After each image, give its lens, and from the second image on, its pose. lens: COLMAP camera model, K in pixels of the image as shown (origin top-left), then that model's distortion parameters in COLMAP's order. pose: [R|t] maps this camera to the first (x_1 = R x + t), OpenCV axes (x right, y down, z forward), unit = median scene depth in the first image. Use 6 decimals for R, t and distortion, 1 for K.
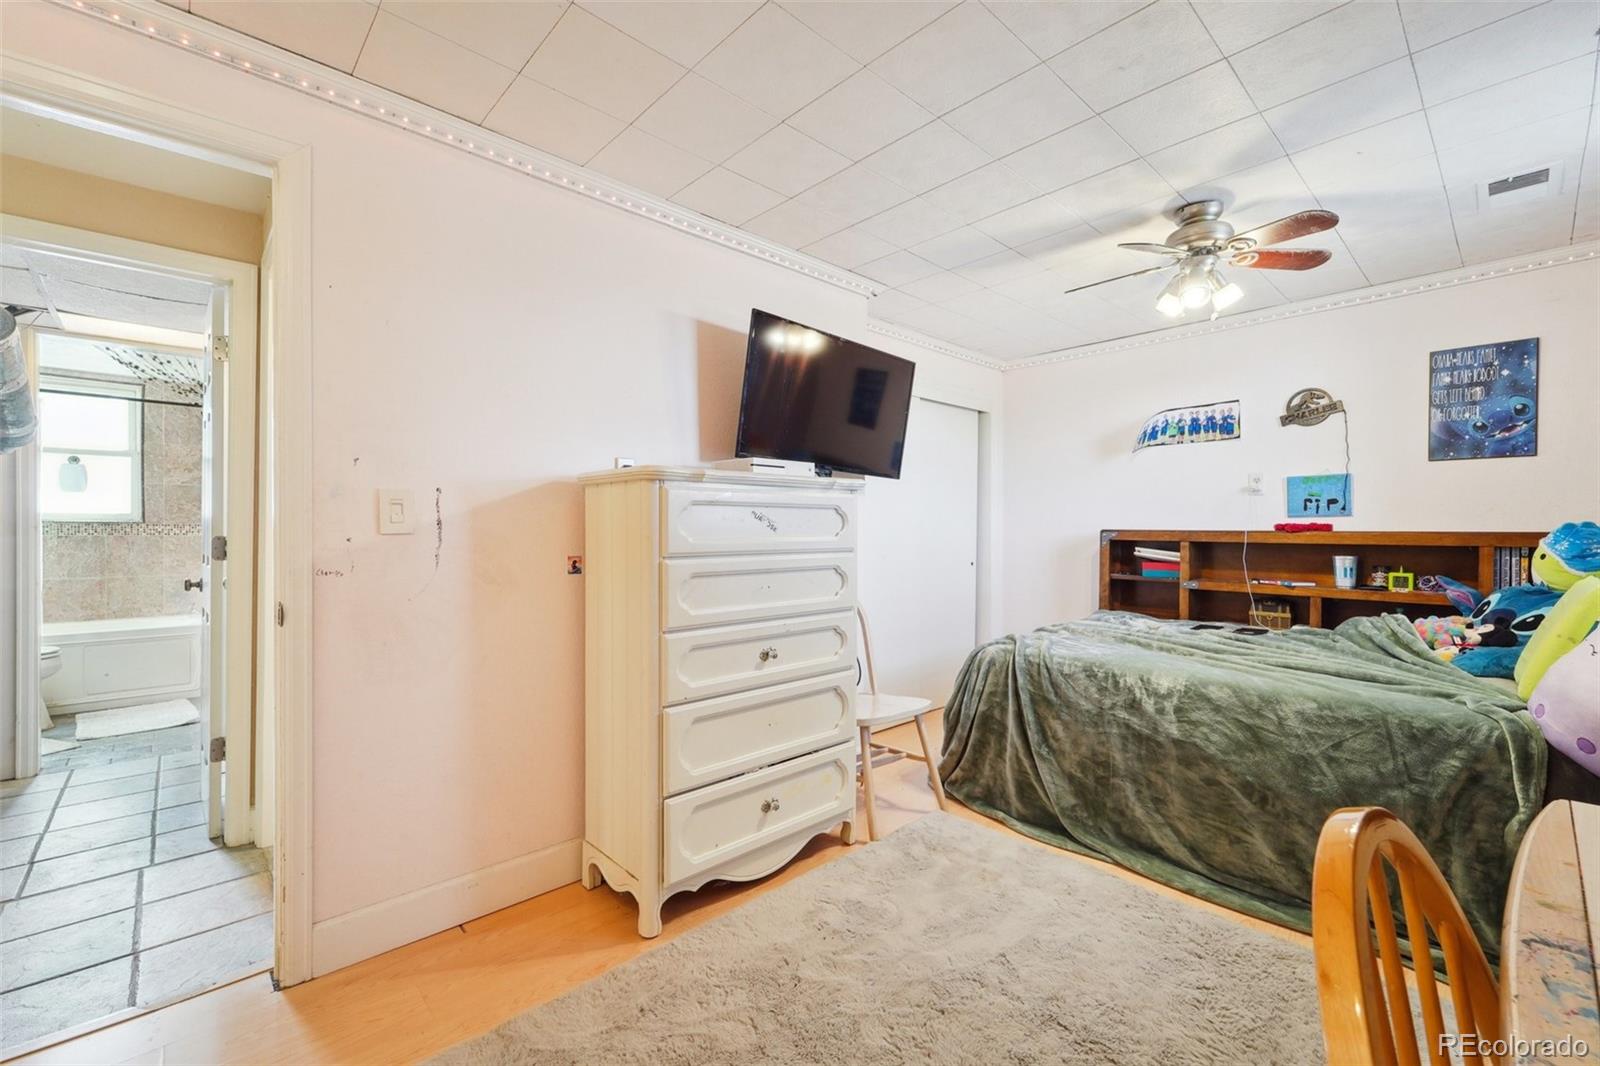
lens RADIAL K [[670.2, 0, 802.1], [0, 670.2, 541.1], [0, 0, 1]] dist [-0.001552, -0.000308]
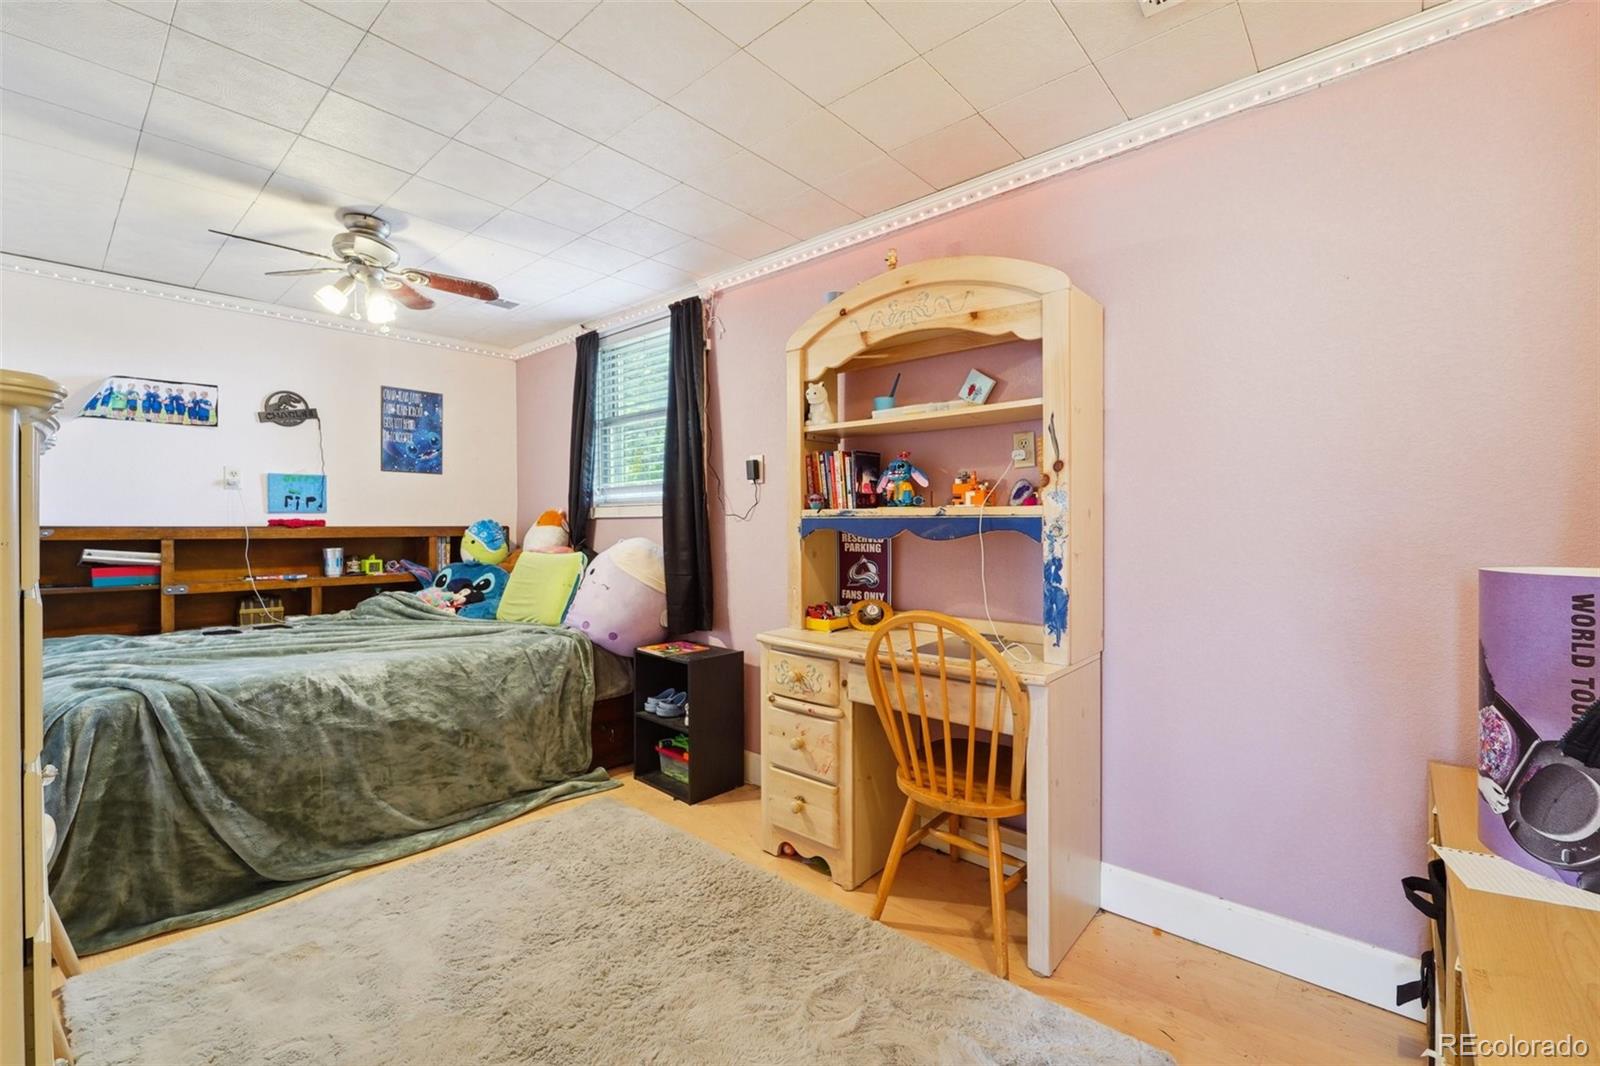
lens RADIAL K [[673.6, 0, 800.2], [0, 673.6, 537.7], [0, 0, 1]] dist [0.002263, -0.000233]
pose [[-0.098166, -0.021455, 0.994939, -0.435595], [0.020549, 0.999511, 0.023581, -0.006865], [-0.994958, 0.022760, -0.097677, 0.348998]]
